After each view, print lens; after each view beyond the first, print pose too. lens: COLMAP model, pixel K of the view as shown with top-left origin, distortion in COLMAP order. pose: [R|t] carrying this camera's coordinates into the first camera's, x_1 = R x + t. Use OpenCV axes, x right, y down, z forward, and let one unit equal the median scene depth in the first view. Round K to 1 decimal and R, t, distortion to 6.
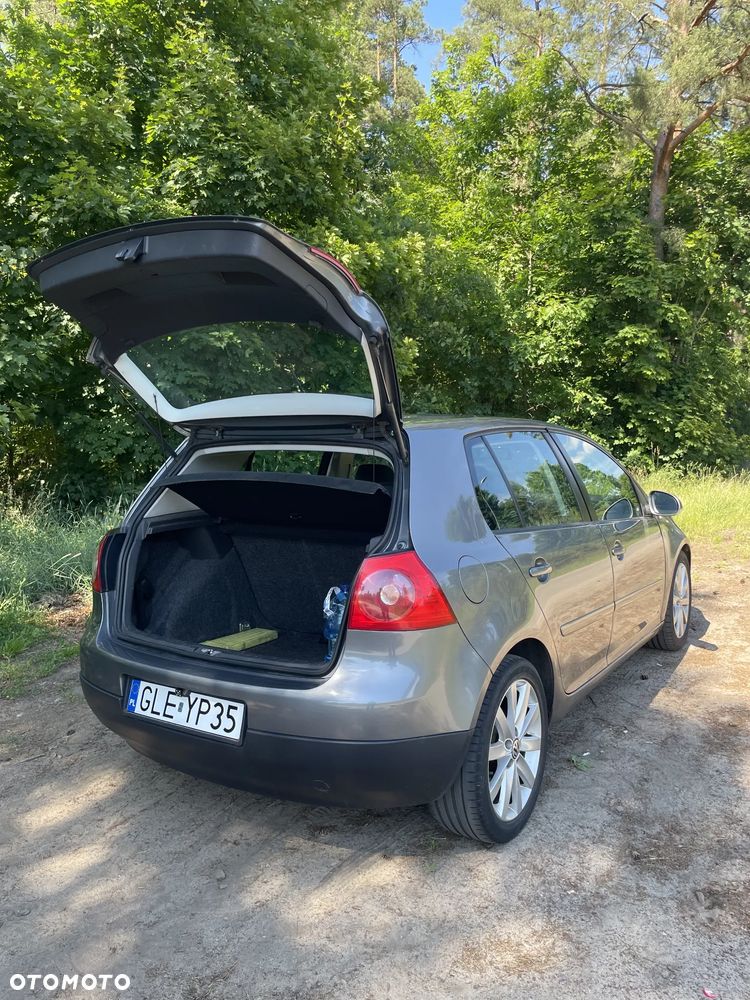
lens RADIAL K [[763.1, 0, 382.2], [0, 763.1, 494.6], [0, 0, 1]] dist [0.084092, -0.106939]
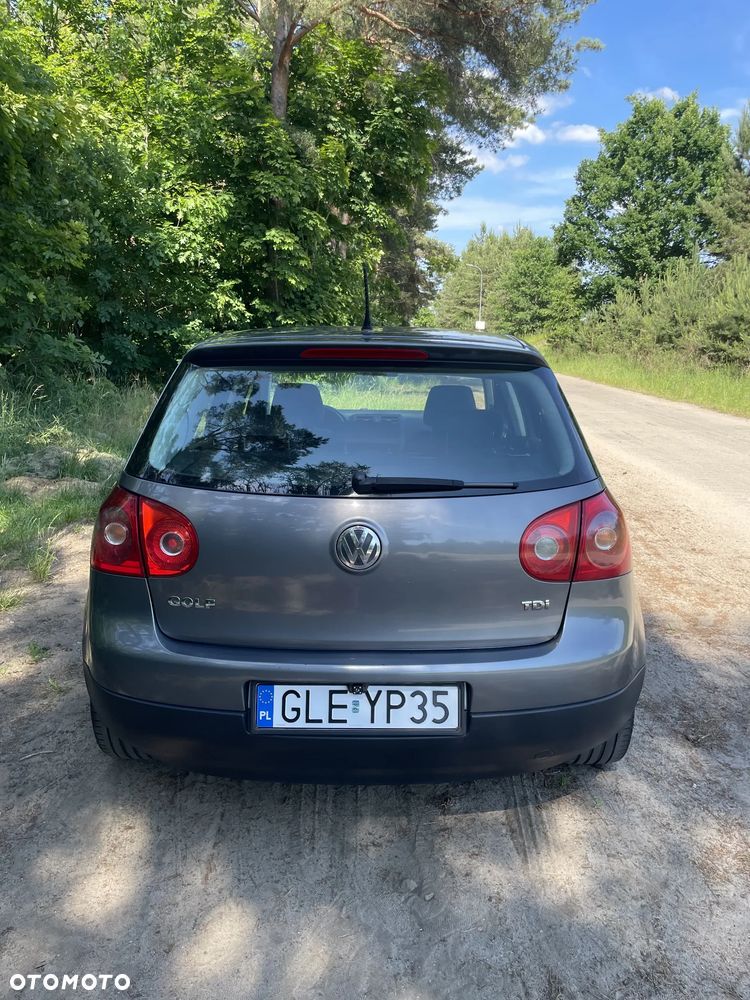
lens RADIAL K [[763.1, 0, 392.9], [0, 763.1, 504.5], [0, 0, 1]] dist [0.084092, -0.106939]
pose [[0.840874, -0.092805, 0.533215, -0.371029], [0.020220, 0.989888, 0.140401, -0.022768], [-0.540853, -0.107278, 0.834248, 0.204354]]
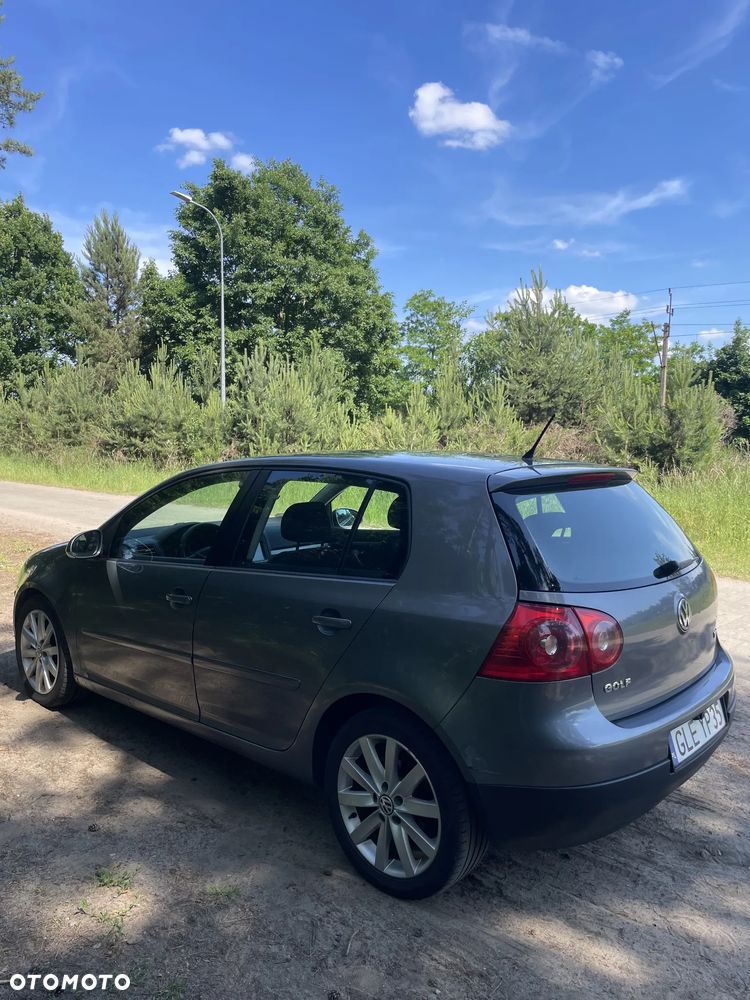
lens RADIAL K [[763.1, 0, 389.8], [0, 763.1, 500.0], [0, 0, 1]] dist [0.084092, -0.106939]
pose [[0.148448, -0.067634, 0.986605, -0.818695], [0.064214, 0.996212, 0.058630, -0.083338], [-0.986833, 0.054651, 0.152229, 0.735621]]
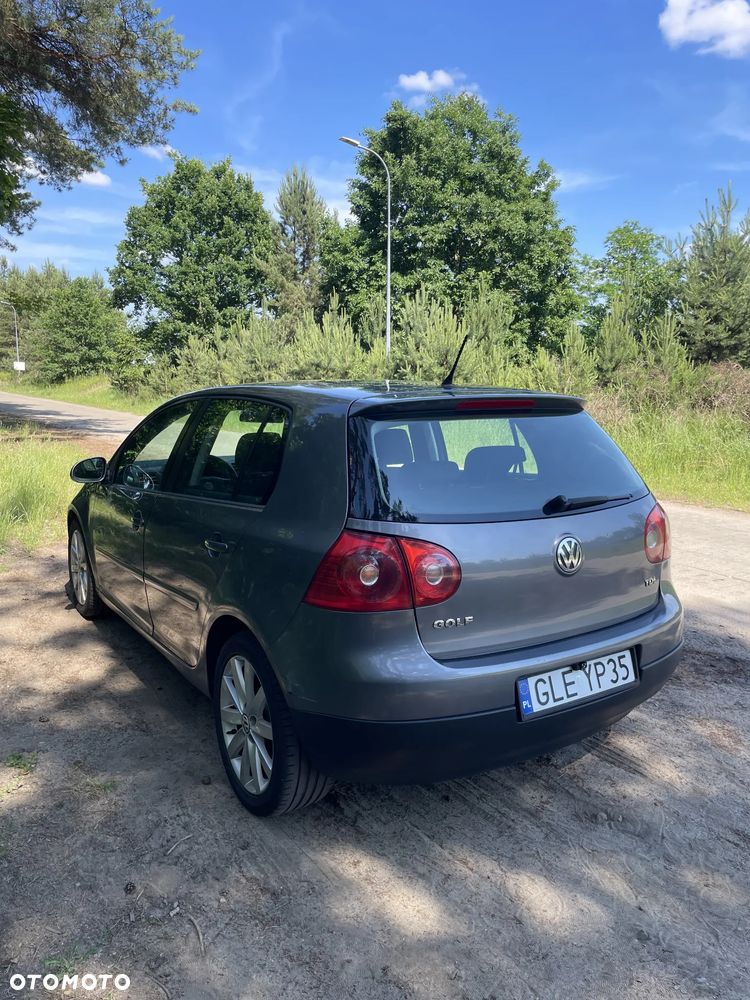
lens RADIAL K [[763.1, 0, 381.6], [0, 763.1, 503.1], [0, 0, 1]] dist [0.084092, -0.106939]
pose [[0.406087, -0.127643, 0.904876, -0.727979], [0.063327, 0.991747, 0.111478, -0.046311], [-0.911638, 0.012033, 0.410819, 0.484877]]
